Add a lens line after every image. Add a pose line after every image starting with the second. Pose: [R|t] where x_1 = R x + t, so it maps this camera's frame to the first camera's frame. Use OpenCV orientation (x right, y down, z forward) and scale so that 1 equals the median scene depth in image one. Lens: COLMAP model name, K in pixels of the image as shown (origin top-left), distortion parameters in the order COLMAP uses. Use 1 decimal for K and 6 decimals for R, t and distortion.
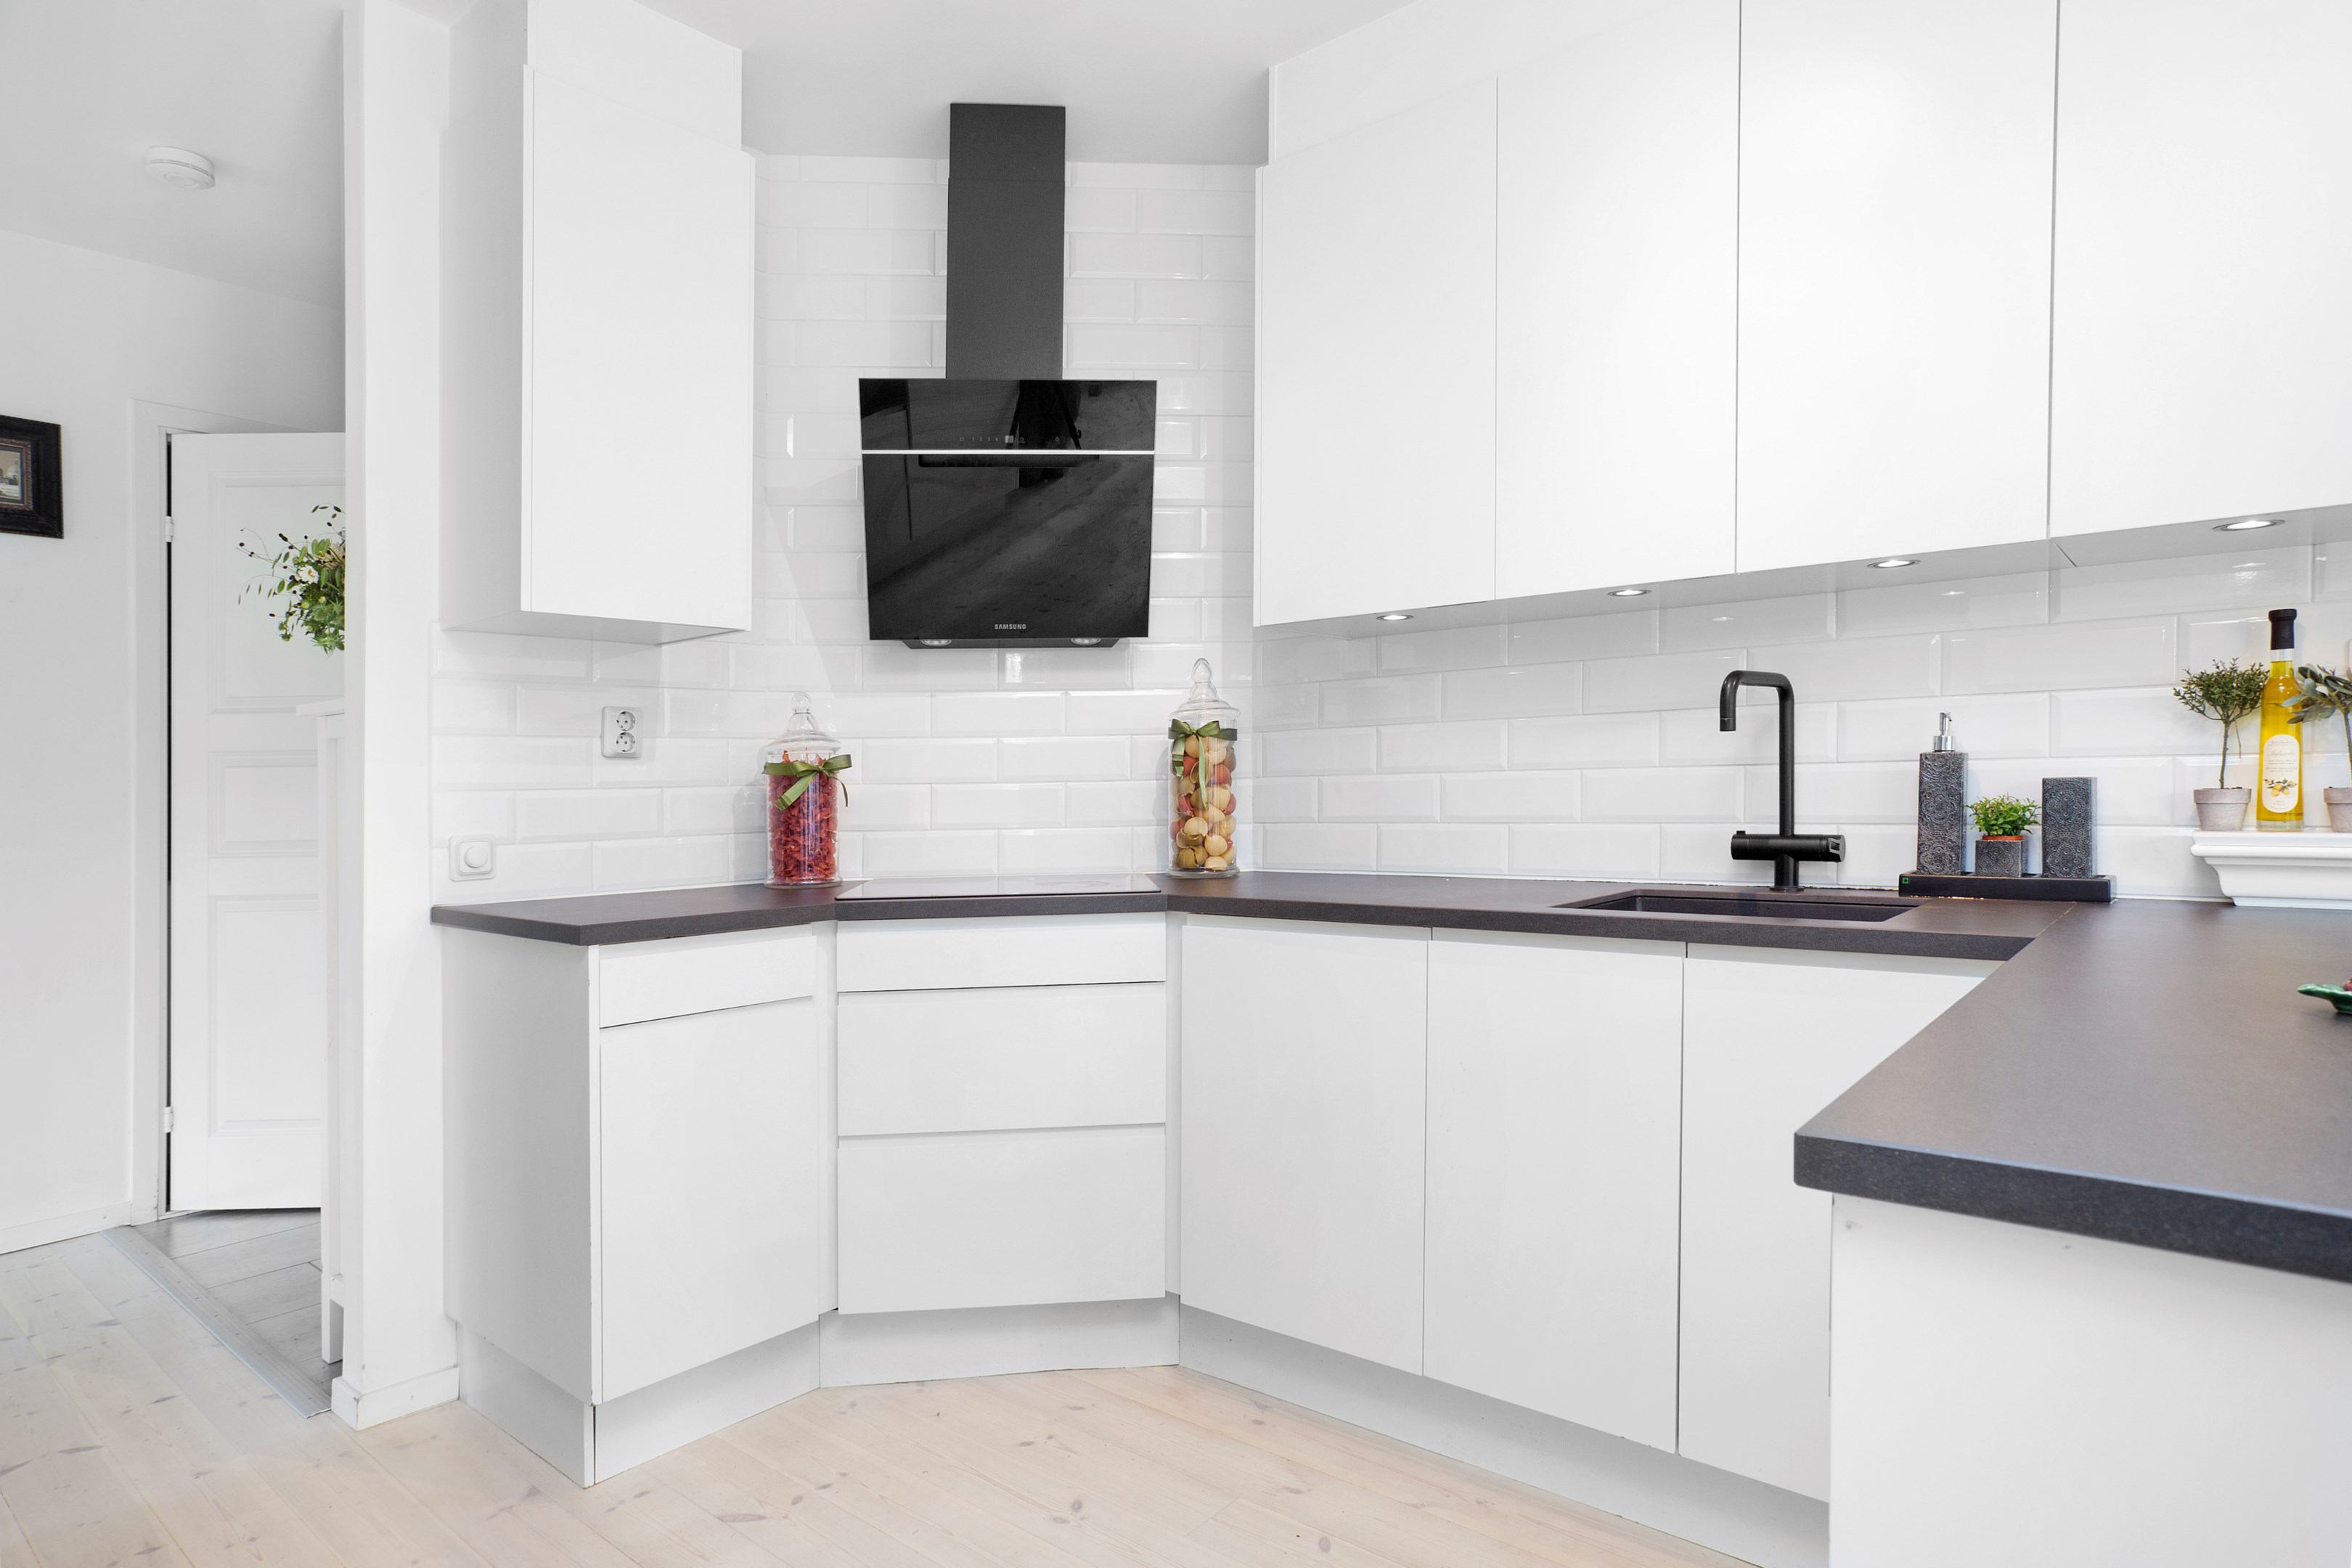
lens RADIAL K [[1268.6, 0, 1178.5], [0, 1268.6, 801.7], [0, 0, 1]] dist [-0.021151, 0.015339]
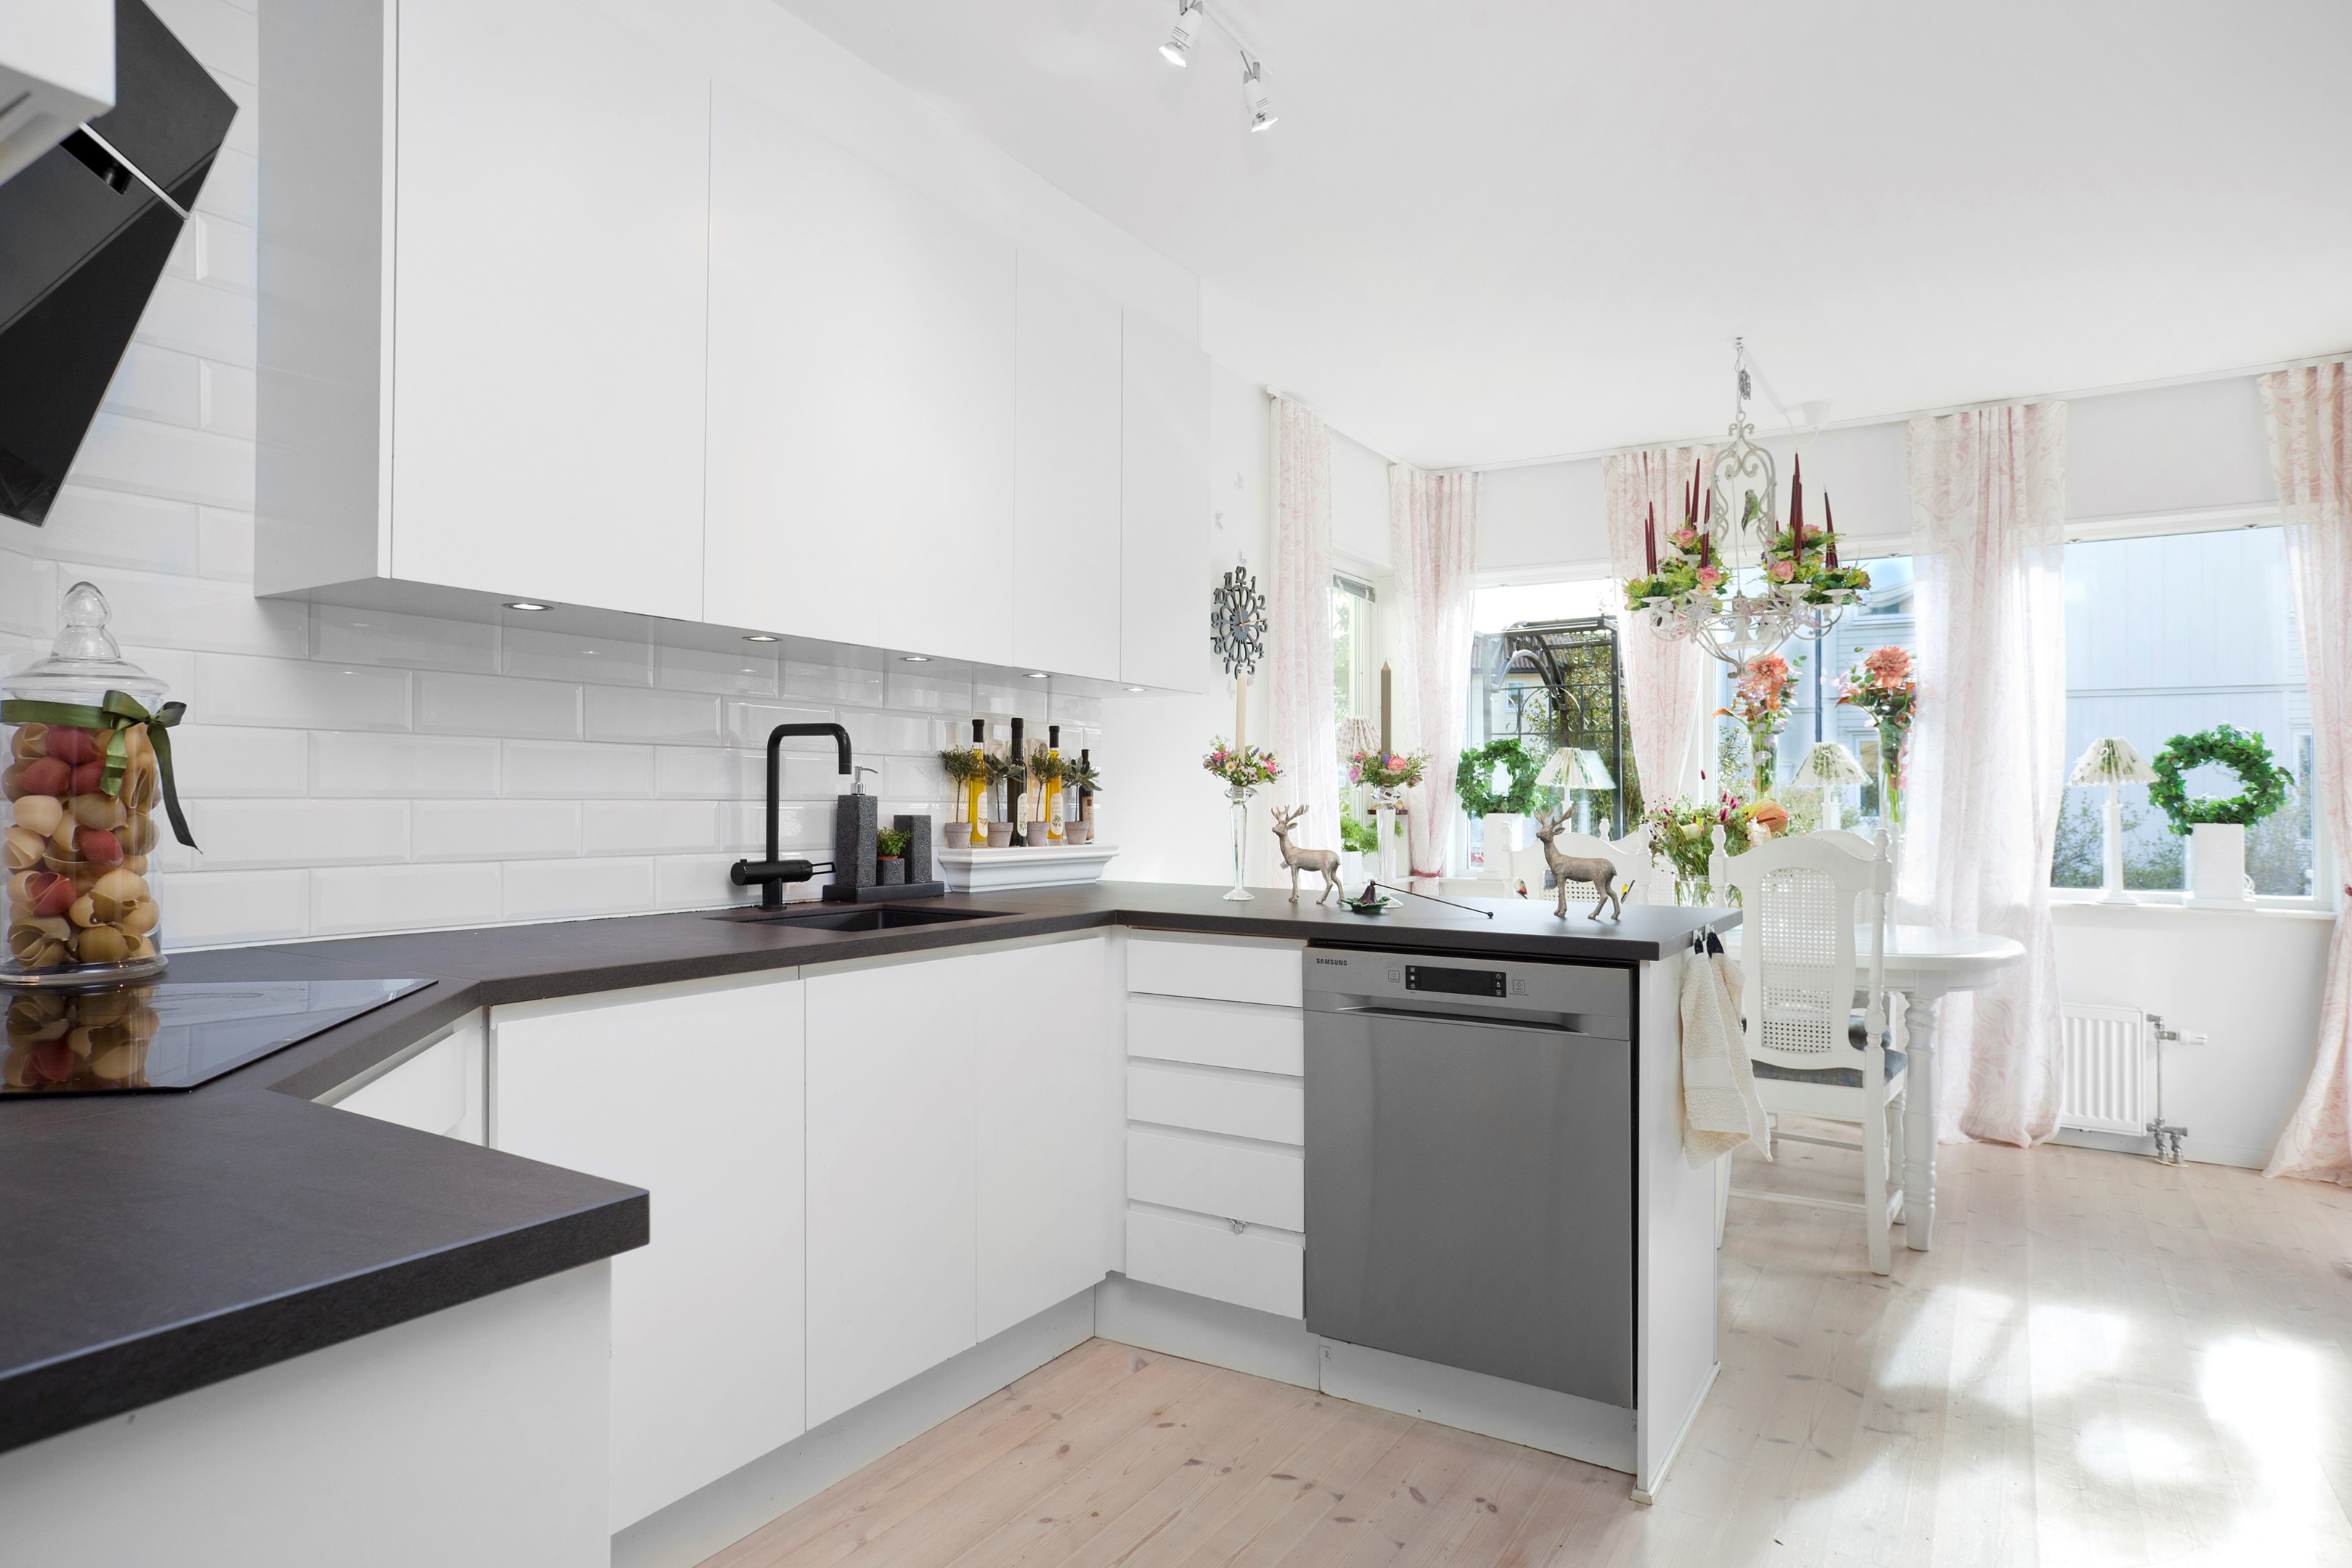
lens RADIAL K [[1402.7, 0, 1116.0], [0, 1402.7, 788.0], [0, 0, 1]] dist [-0.014774, 0.006591]
pose [[-0.118607, 0.020154, 0.992737, -0.906221], [-0.003138, 0.999781, -0.020672, -0.016710], [-0.992936, -0.005568, -0.118518, 0.893758]]
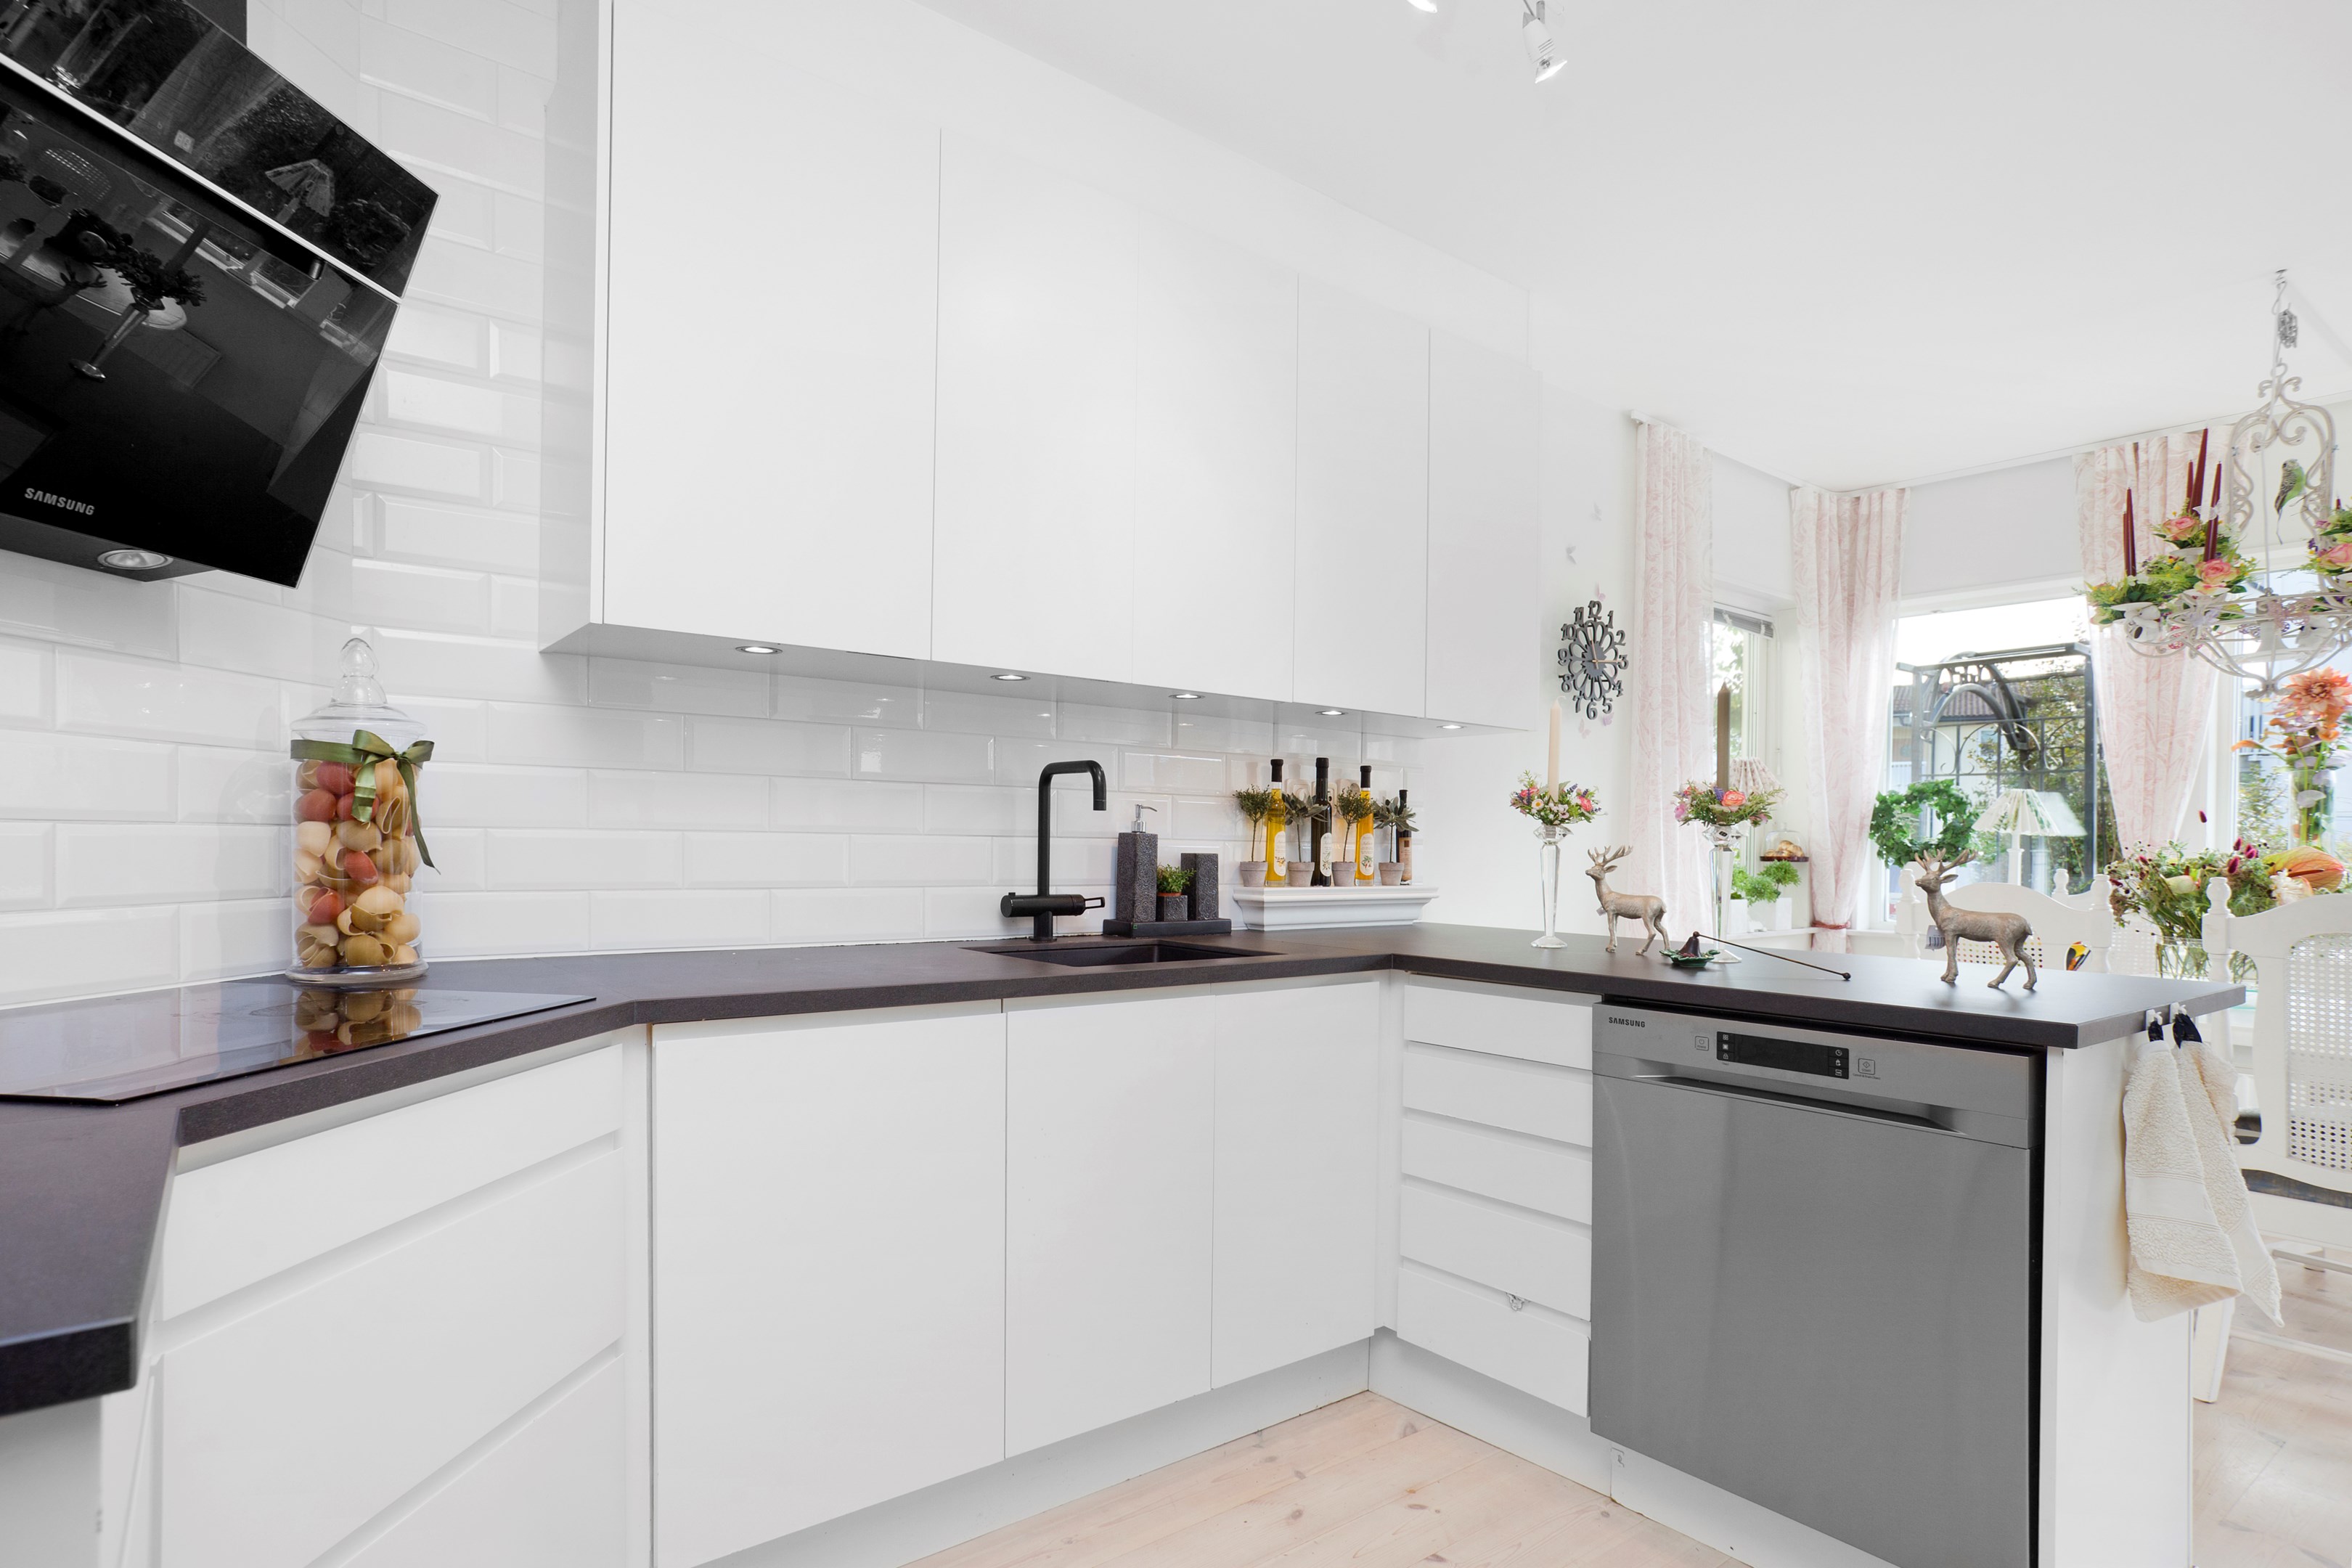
lens RADIAL K [[1157.3, 0, 1119.4], [0, 1157.3, 865.1], [0, 0, 1]] dist [-0.027516, 0.017232]
pose [[0.261488, -0.000138, 0.965207, -0.624996], [-0.014256, 0.999890, 0.004006, -0.008177], [-0.965101, -0.014808, 0.261458, 0.678102]]
